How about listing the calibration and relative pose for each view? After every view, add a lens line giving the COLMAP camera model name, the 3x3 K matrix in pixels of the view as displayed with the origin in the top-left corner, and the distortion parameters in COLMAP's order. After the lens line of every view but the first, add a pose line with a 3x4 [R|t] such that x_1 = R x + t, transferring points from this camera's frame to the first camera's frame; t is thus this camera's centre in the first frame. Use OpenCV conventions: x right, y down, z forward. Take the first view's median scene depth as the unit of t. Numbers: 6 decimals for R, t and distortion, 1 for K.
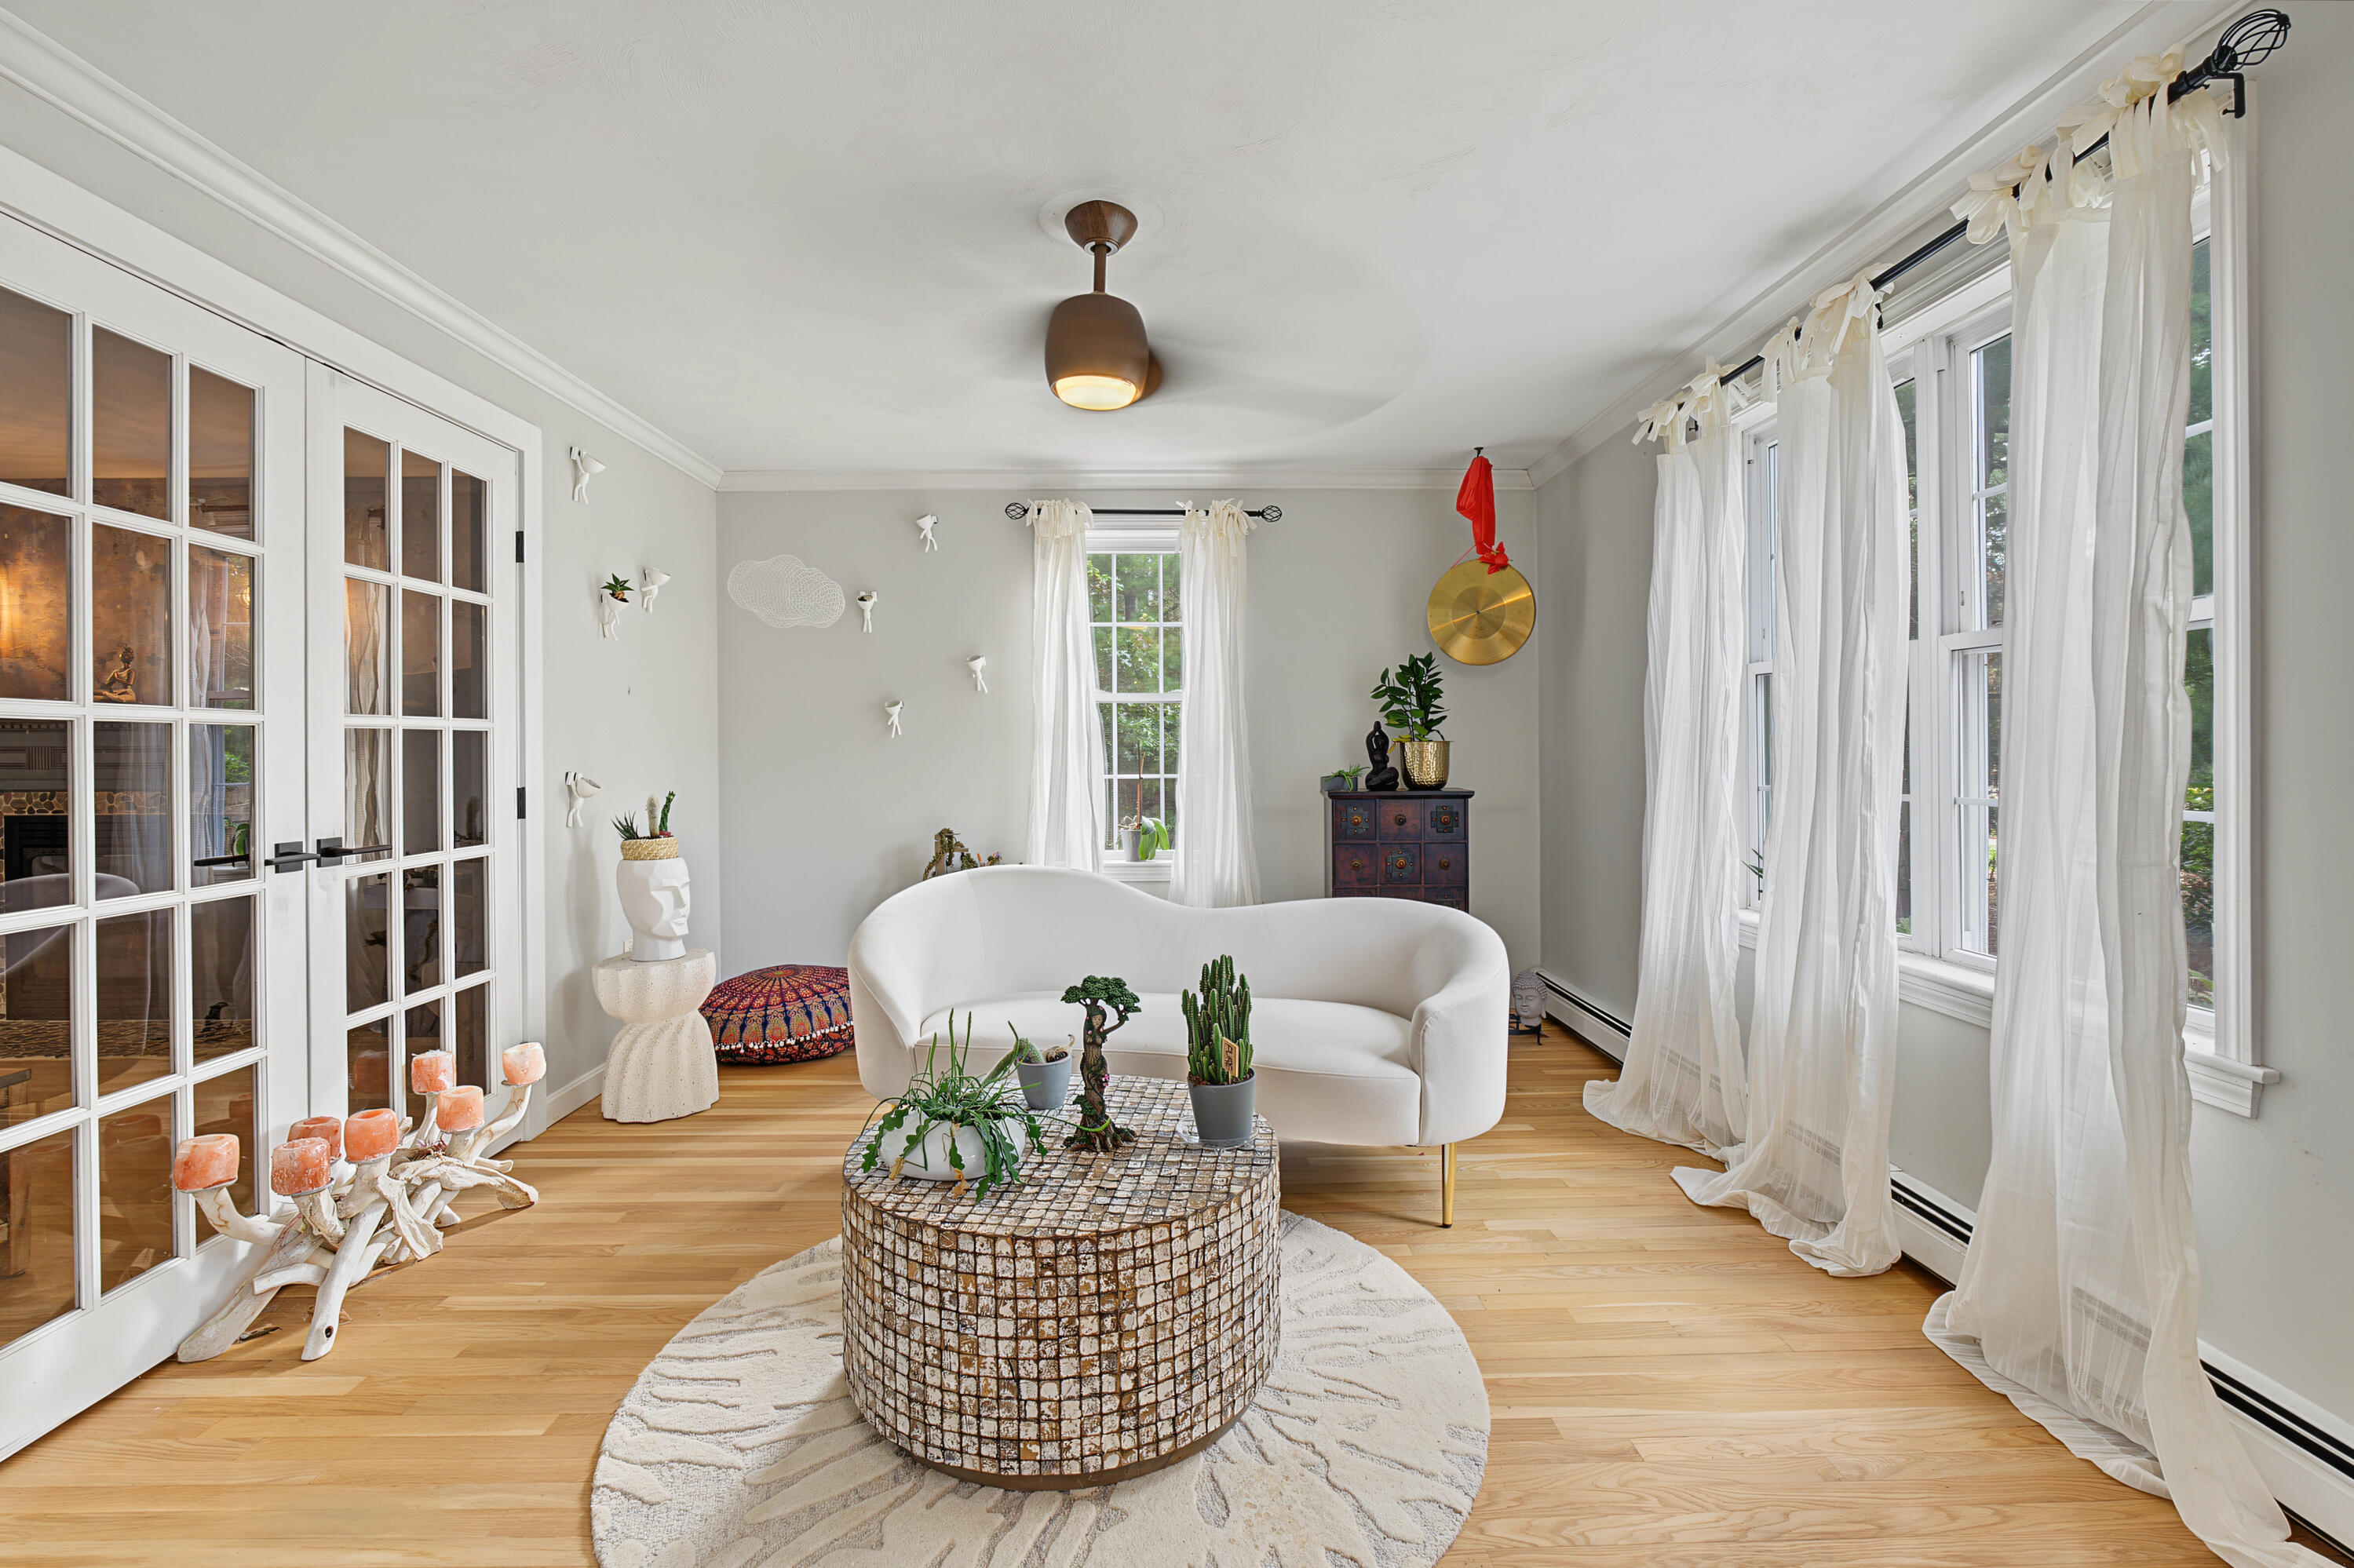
lens RADIAL K [[1055.3, 0, 1174.5], [0, 1055.3, 754.1], [0, 0, 1]] dist [-0.017872, 0.003162]
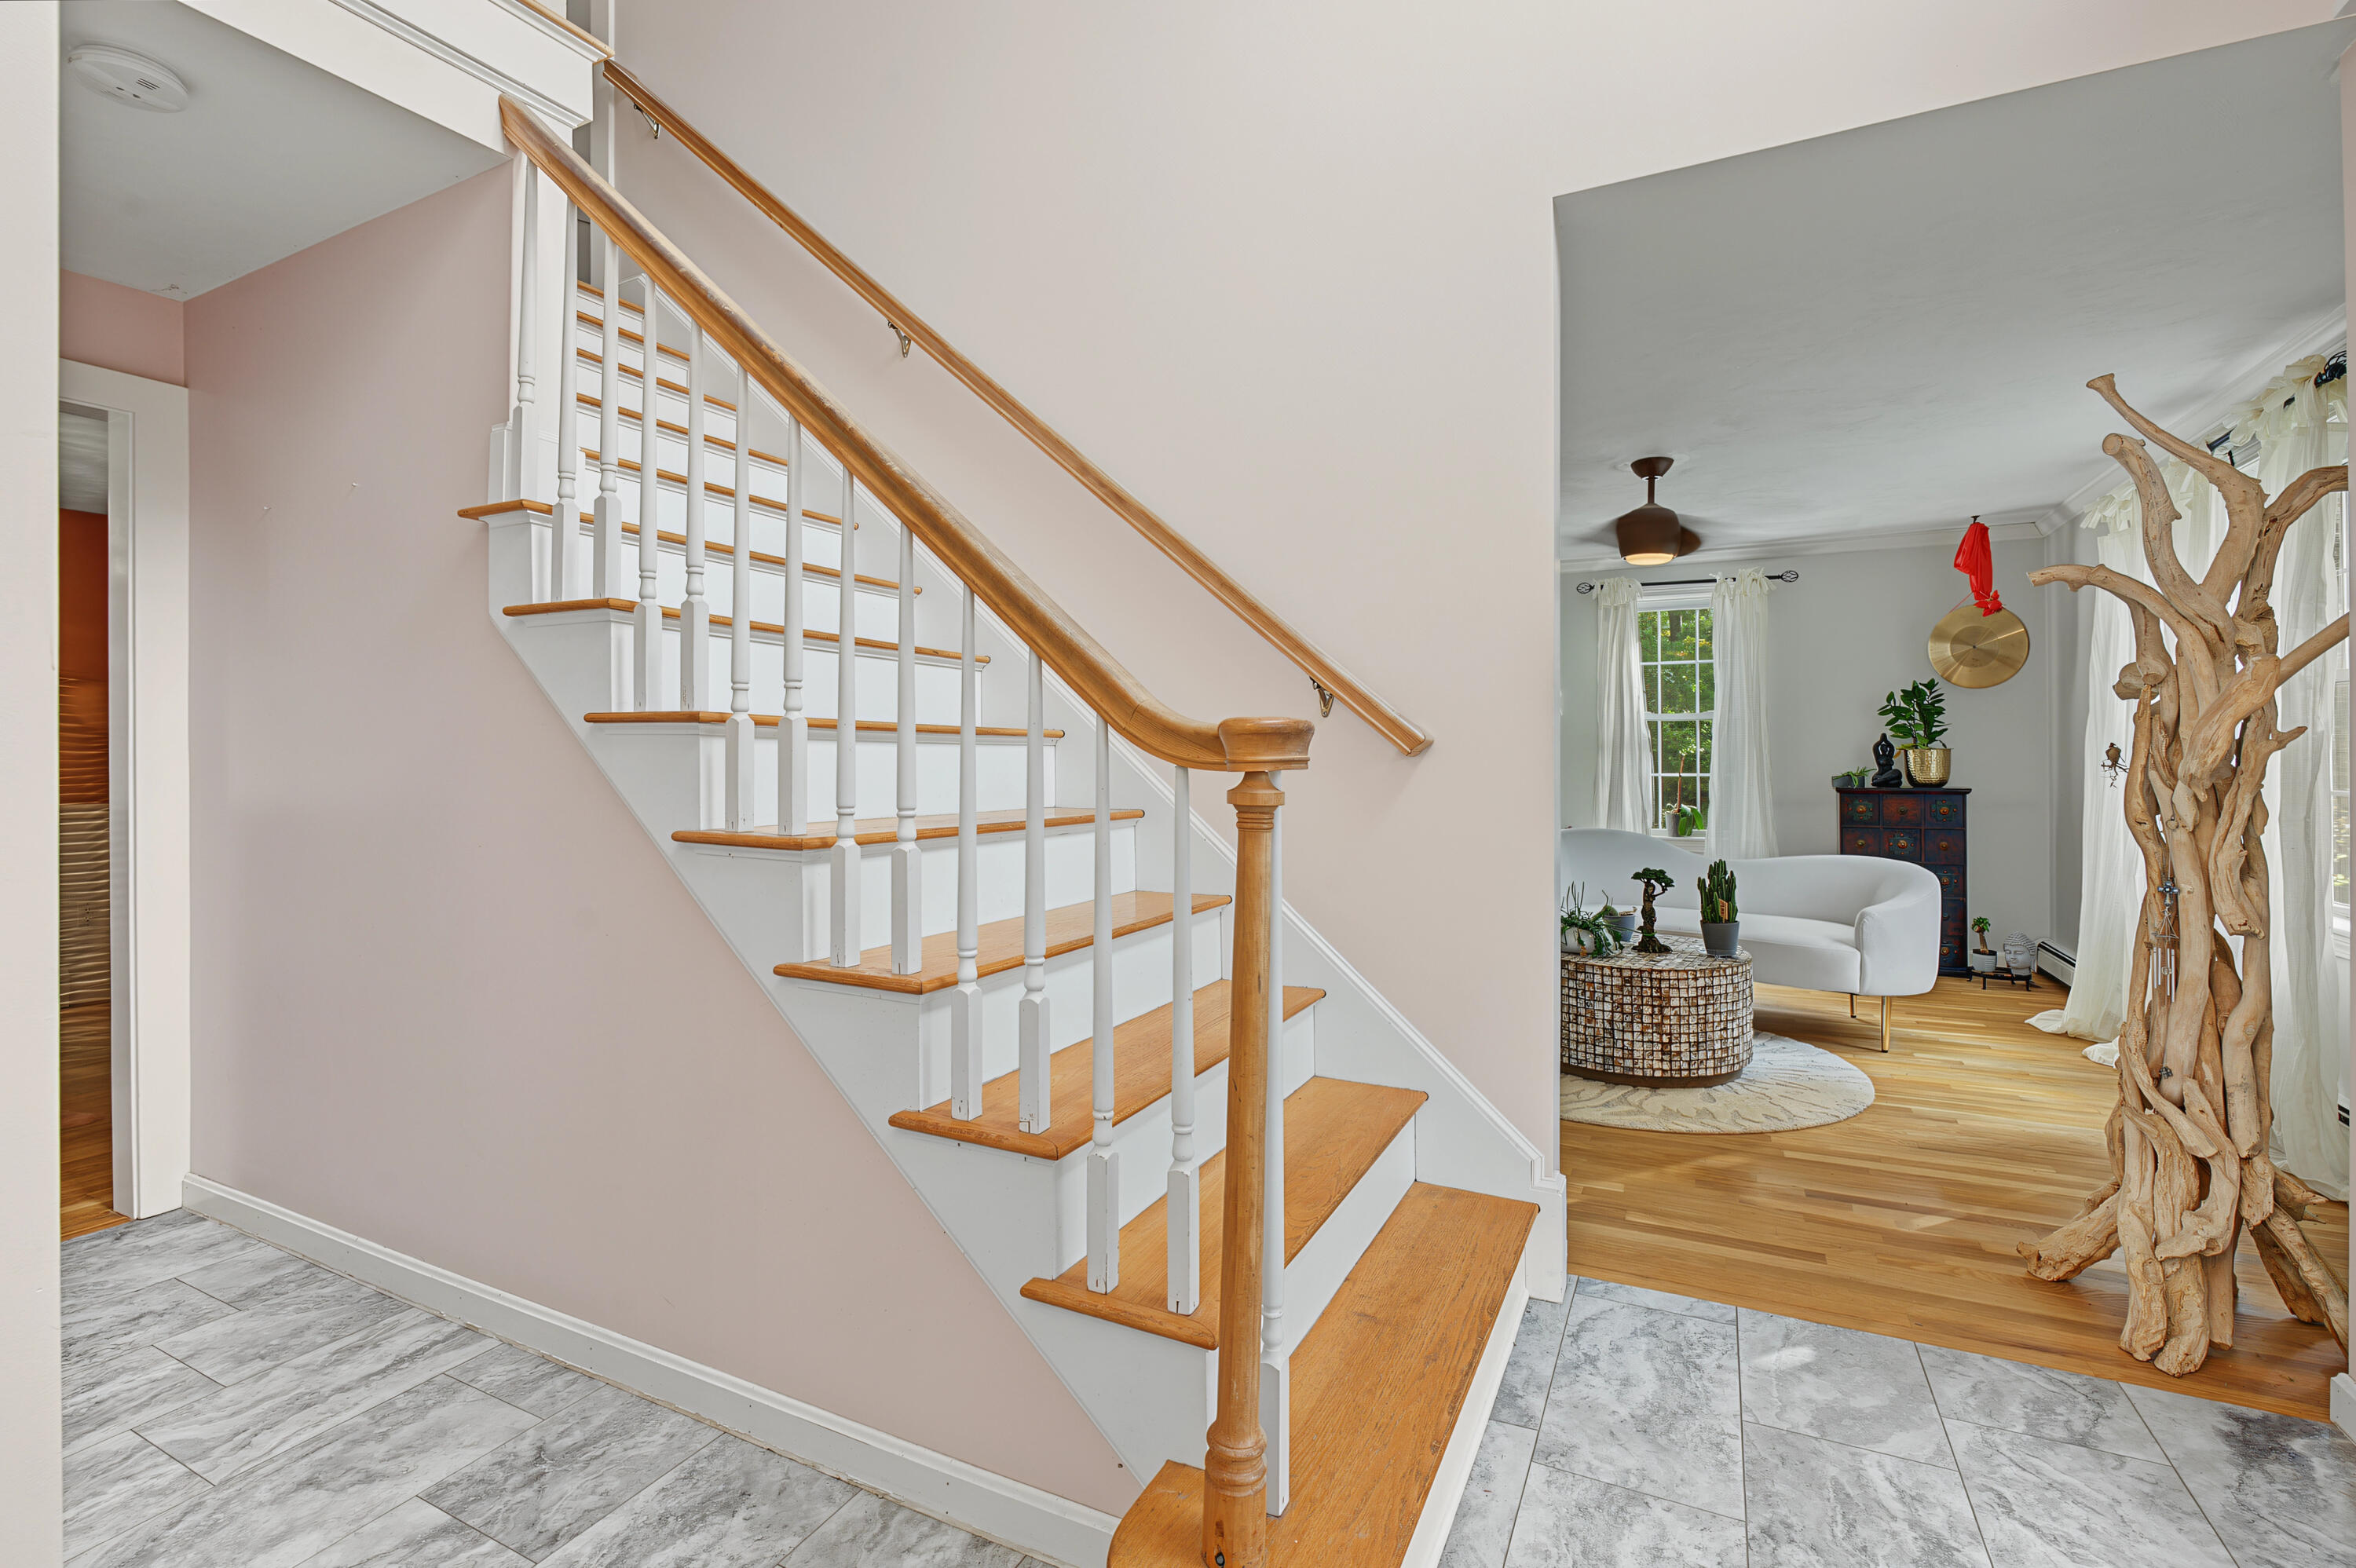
lens RADIAL K [[1056.1, 0, 1177.1], [0, 1056.1, 754.8], [0, 0, 1]] dist [-0.017872, 0.003162]
pose [[0.884452, 0.002102, -0.466627, 0.054317], [-0.004431, 0.999983, -0.003893, 0.006795], [0.466610, 0.005511, 0.884446, -1.020716]]
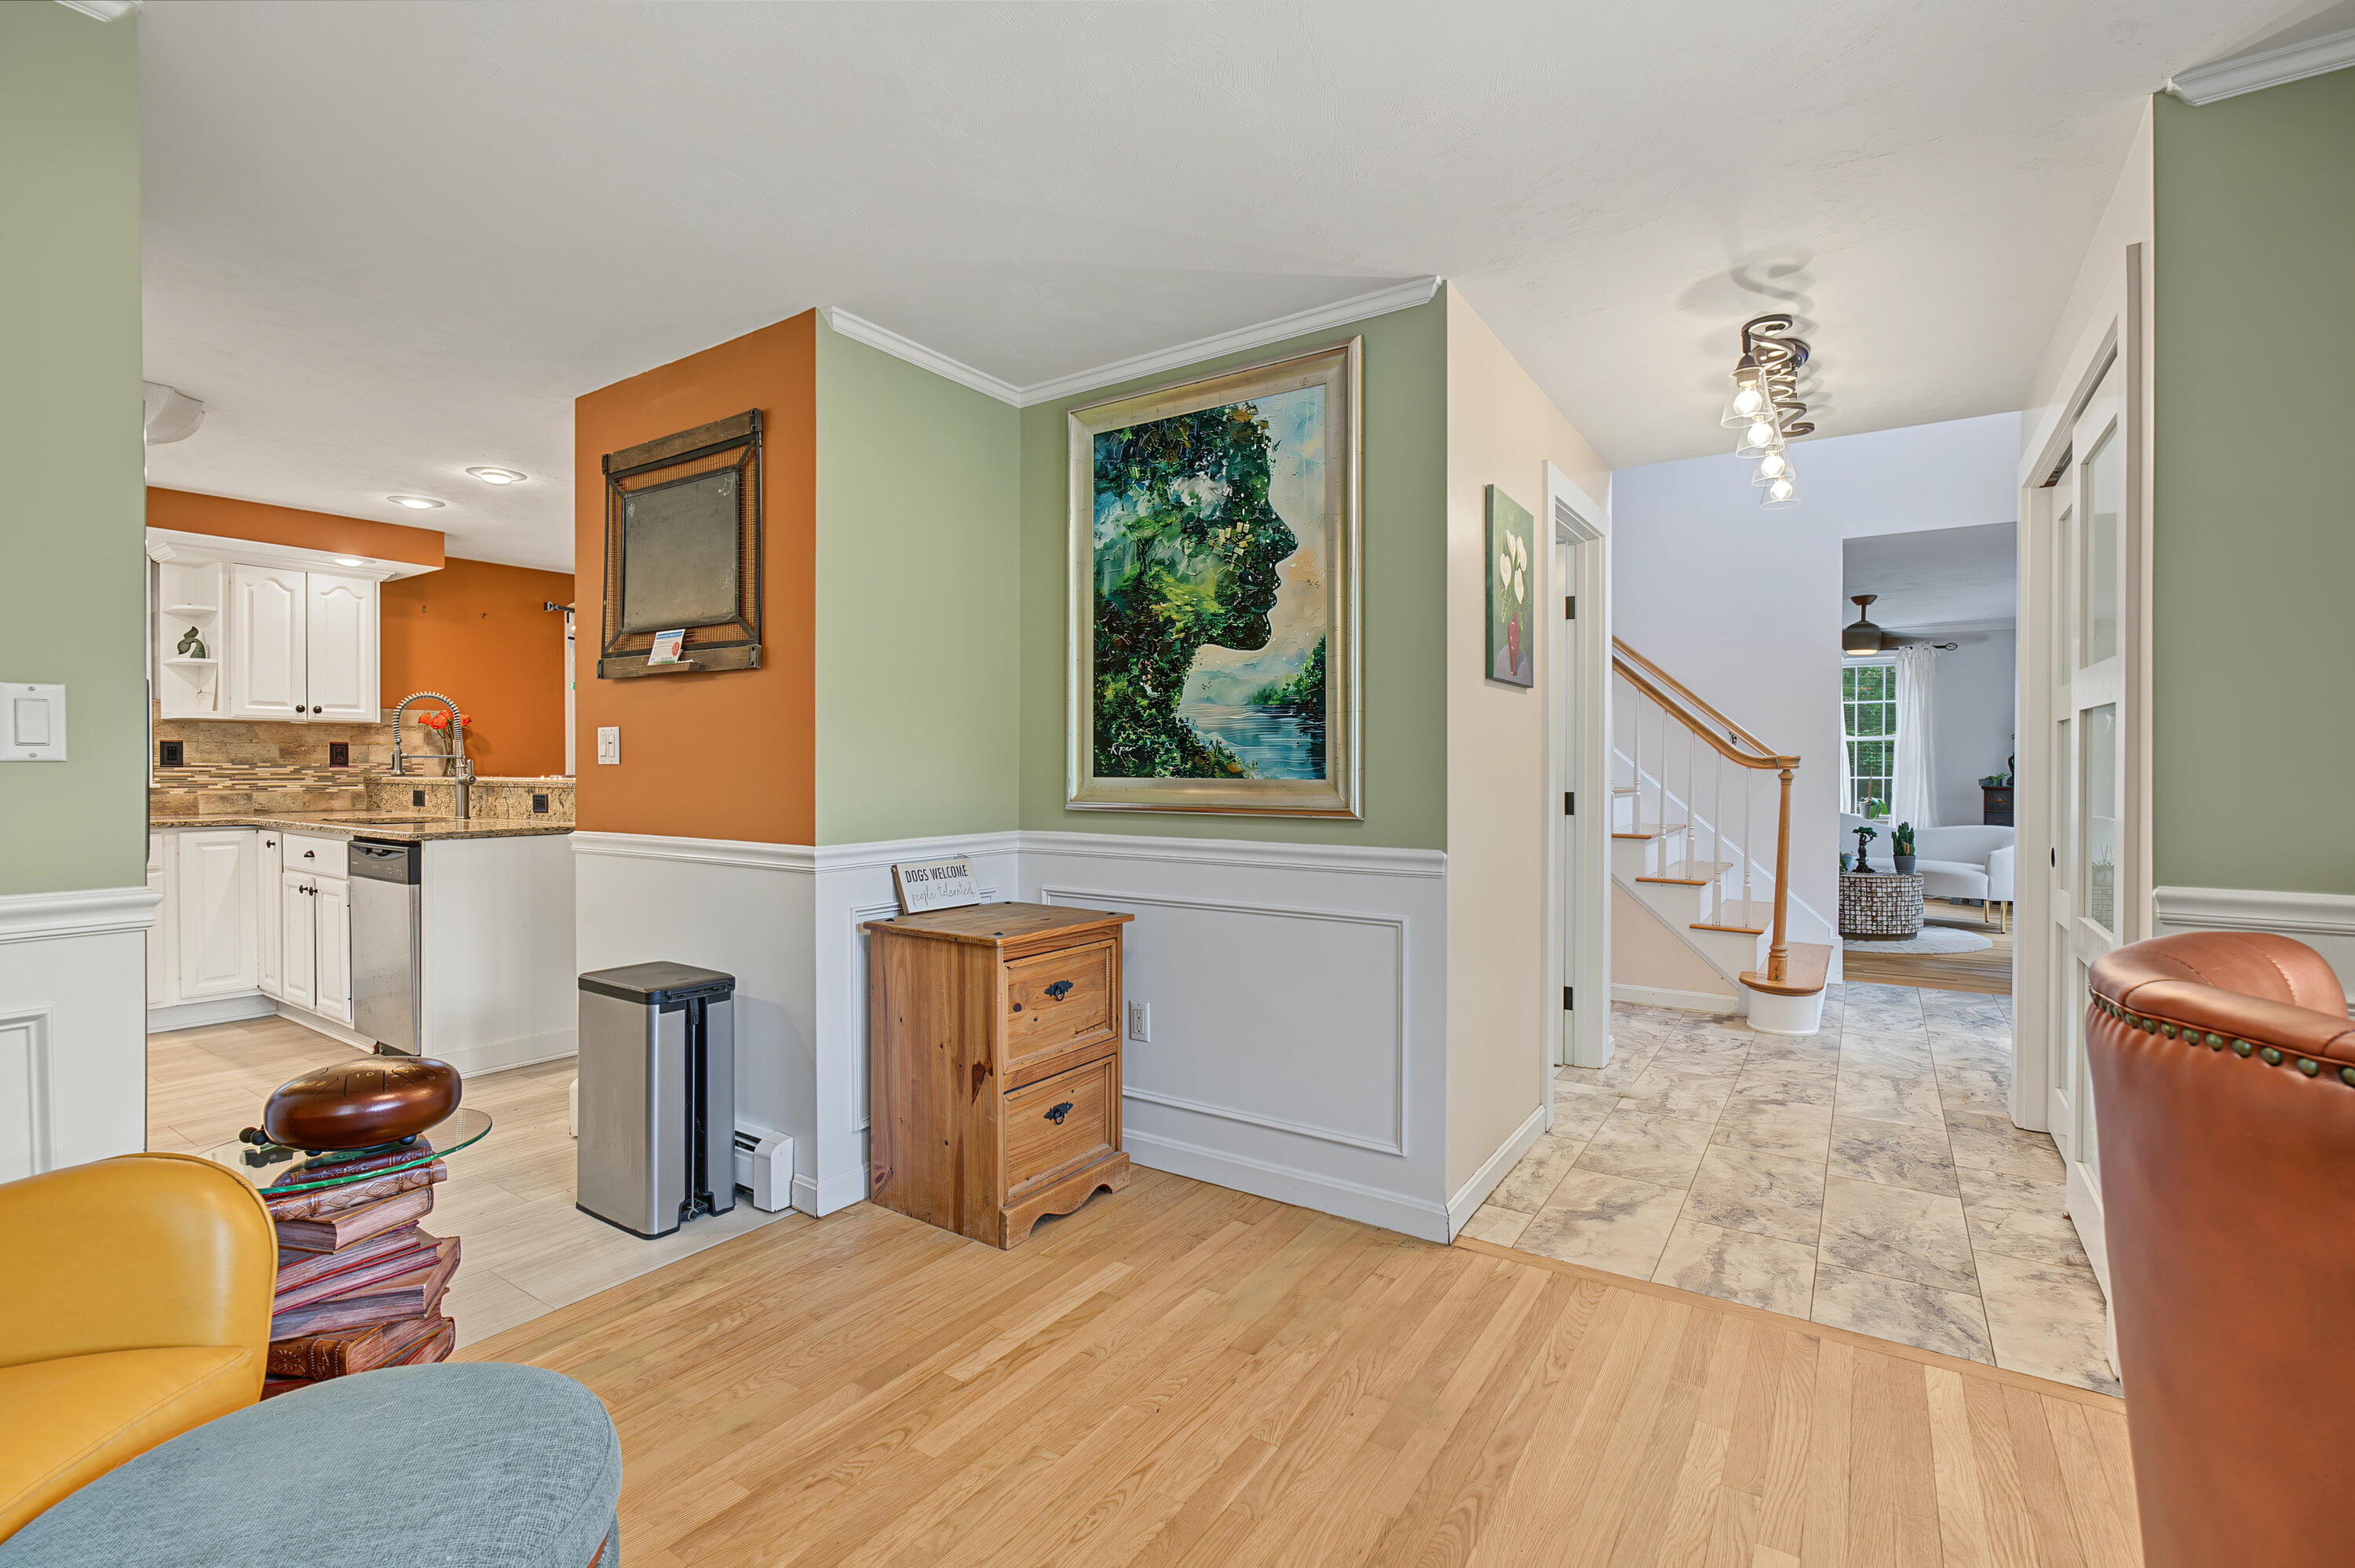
lens RADIAL K [[1055.7, 0, 1178.9], [0, 1055.7, 774.5], [0, 0, 1]] dist [-0.017872, 0.003162]
pose [[0.825773, 0.011028, -0.563894, 0.011188], [-0.007479, 0.999935, 0.008603, 0.014853], [0.563953, -0.002886, 0.825802, -2.853335]]
